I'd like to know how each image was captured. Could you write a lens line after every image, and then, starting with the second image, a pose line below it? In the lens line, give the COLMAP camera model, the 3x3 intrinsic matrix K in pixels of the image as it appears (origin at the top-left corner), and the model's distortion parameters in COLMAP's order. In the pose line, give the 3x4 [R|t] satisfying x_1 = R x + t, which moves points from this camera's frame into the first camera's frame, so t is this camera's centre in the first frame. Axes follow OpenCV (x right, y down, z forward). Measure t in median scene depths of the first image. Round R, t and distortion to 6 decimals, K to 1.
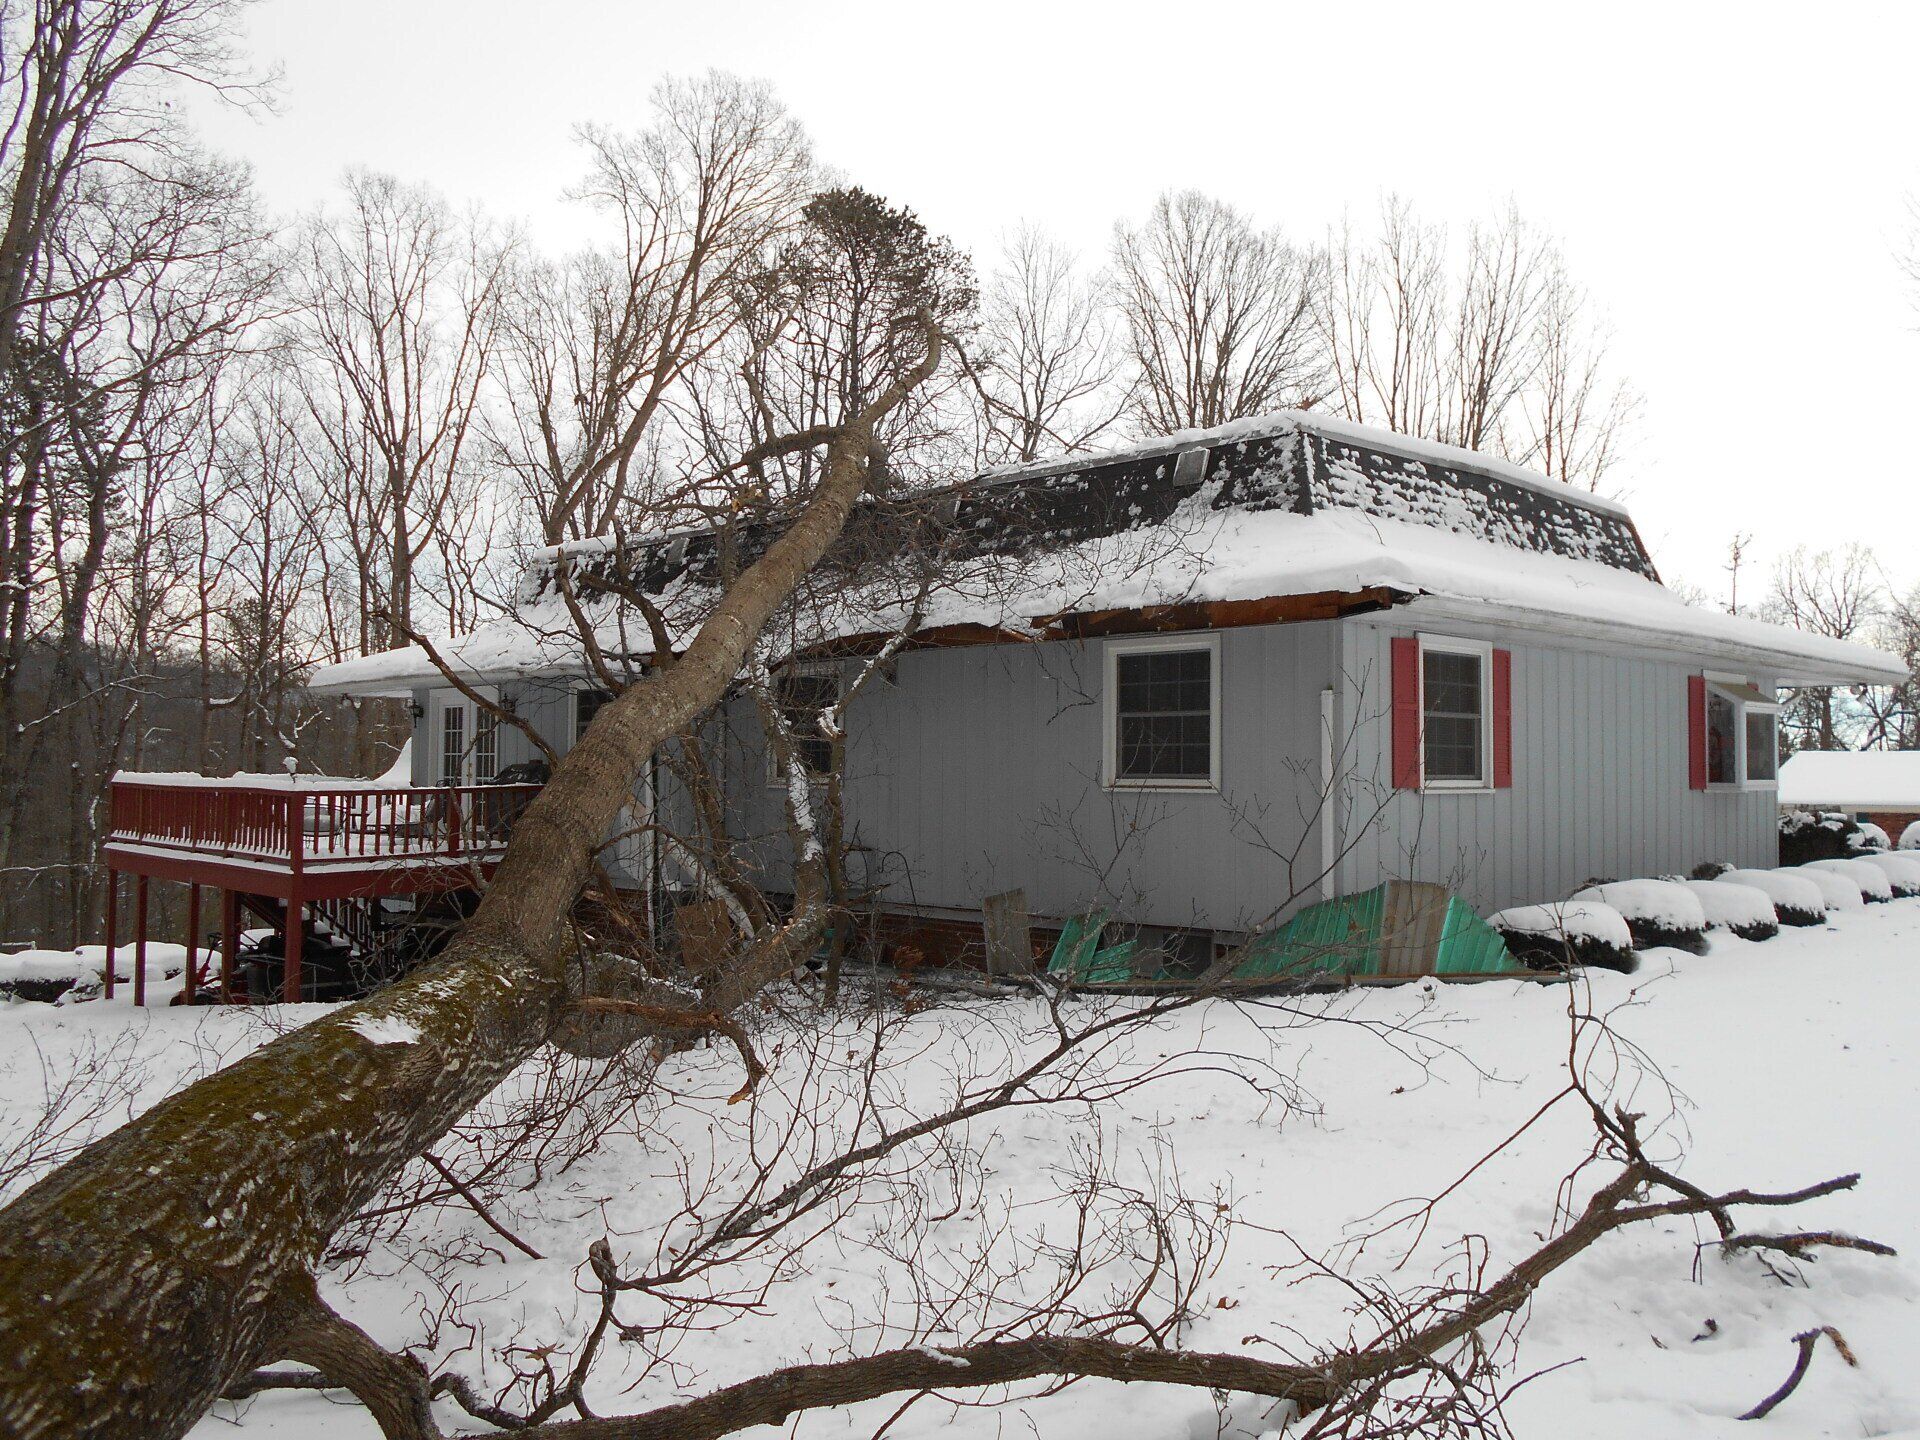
lens RADIAL K [[1479.5, 0, 960.0], [0, 1479.5, 720.0], [0, 0, 1]] dist [0.006861, -0.000897]
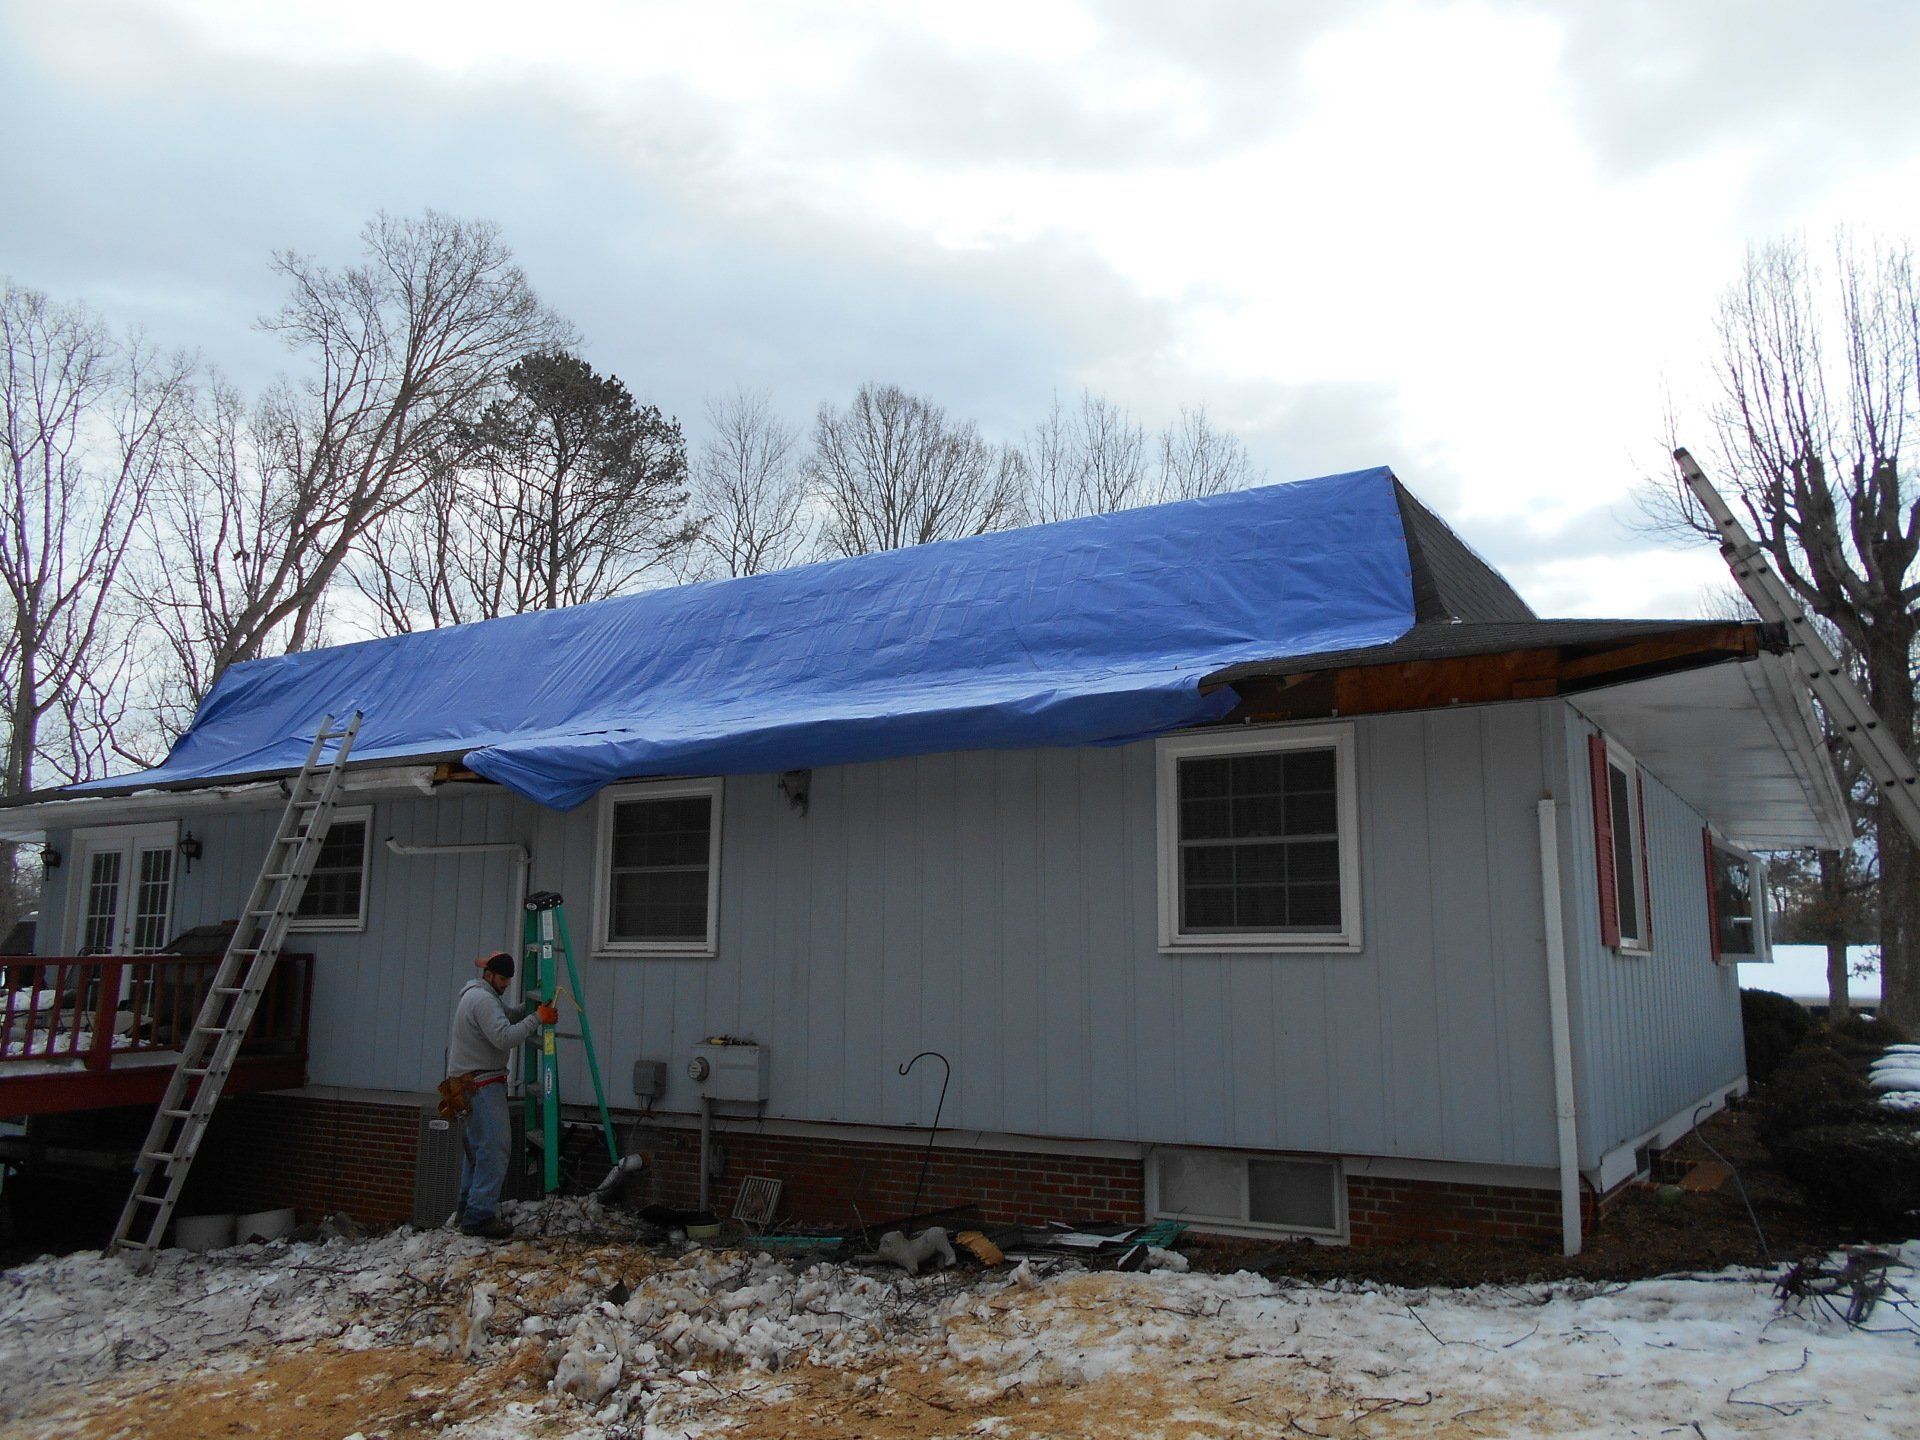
lens RADIAL K [[1452.5, 0, 900.2], [0, 1452.5, 736.8], [0, 0, 1]] dist [-0.119206, 0.283677]
pose [[0.981549, 0.034548, 0.188064, -0.028876], [-0.012316, 0.992923, -0.118120, 0.005483], [-0.190814, 0.113624, 0.975028, 0.065463]]
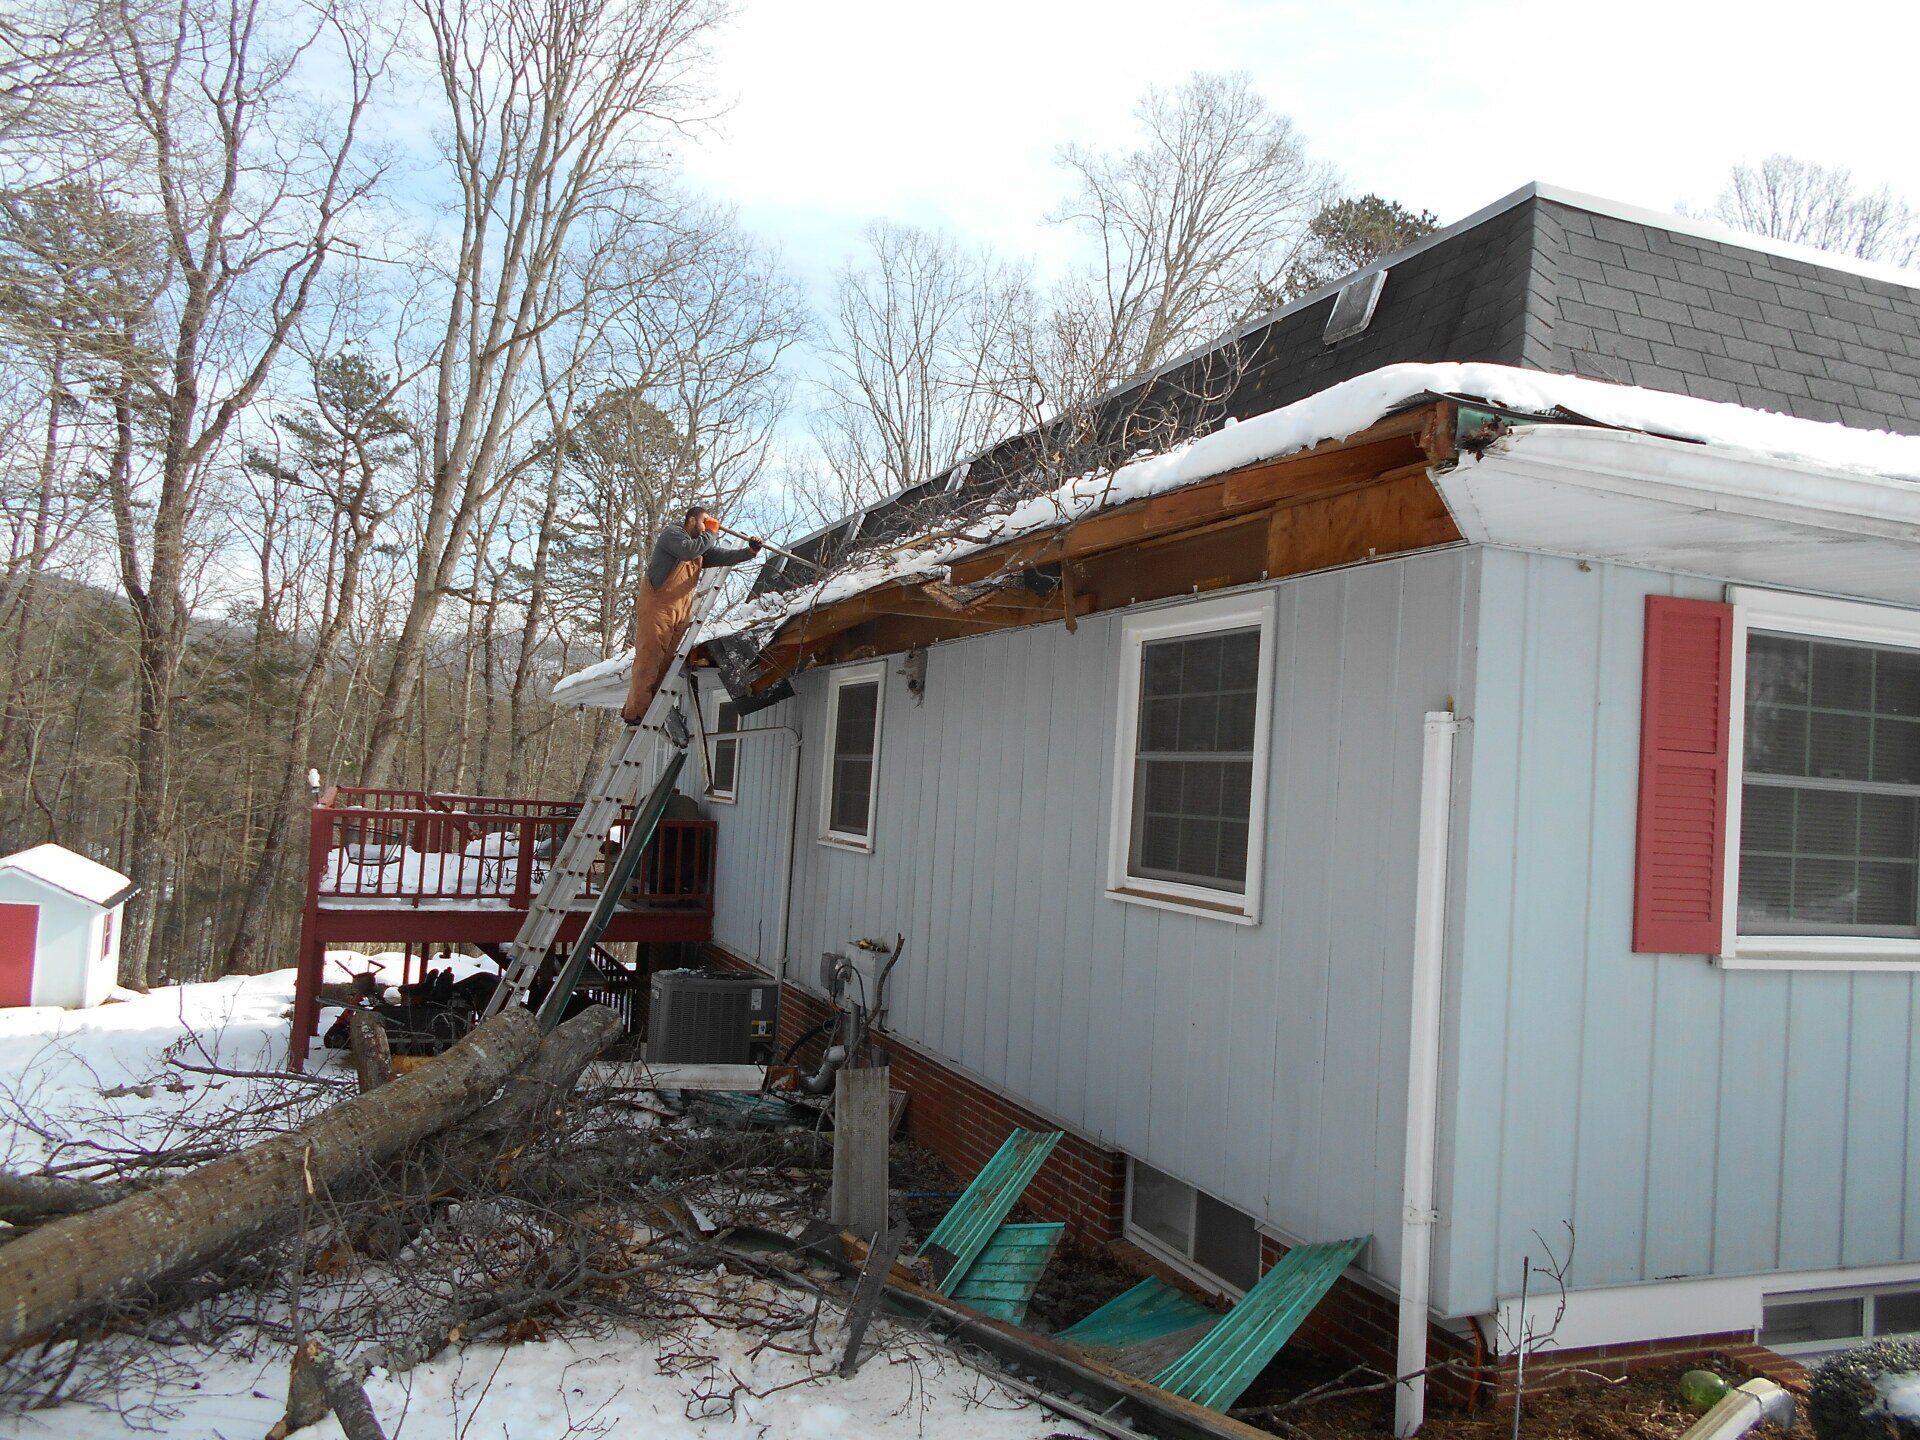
lens RADIAL K [[1387.5, 0, 1018.2], [0, 1387.5, 763.6], [0, 0, 1]] dist [-0.049625, 0.179015]
pose [[0.940204, 0.039537, -0.338310, 0.044080], [-0.035021, 0.999197, 0.019447, -0.001592], [0.338808, -0.006436, 0.940834, 0.096951]]
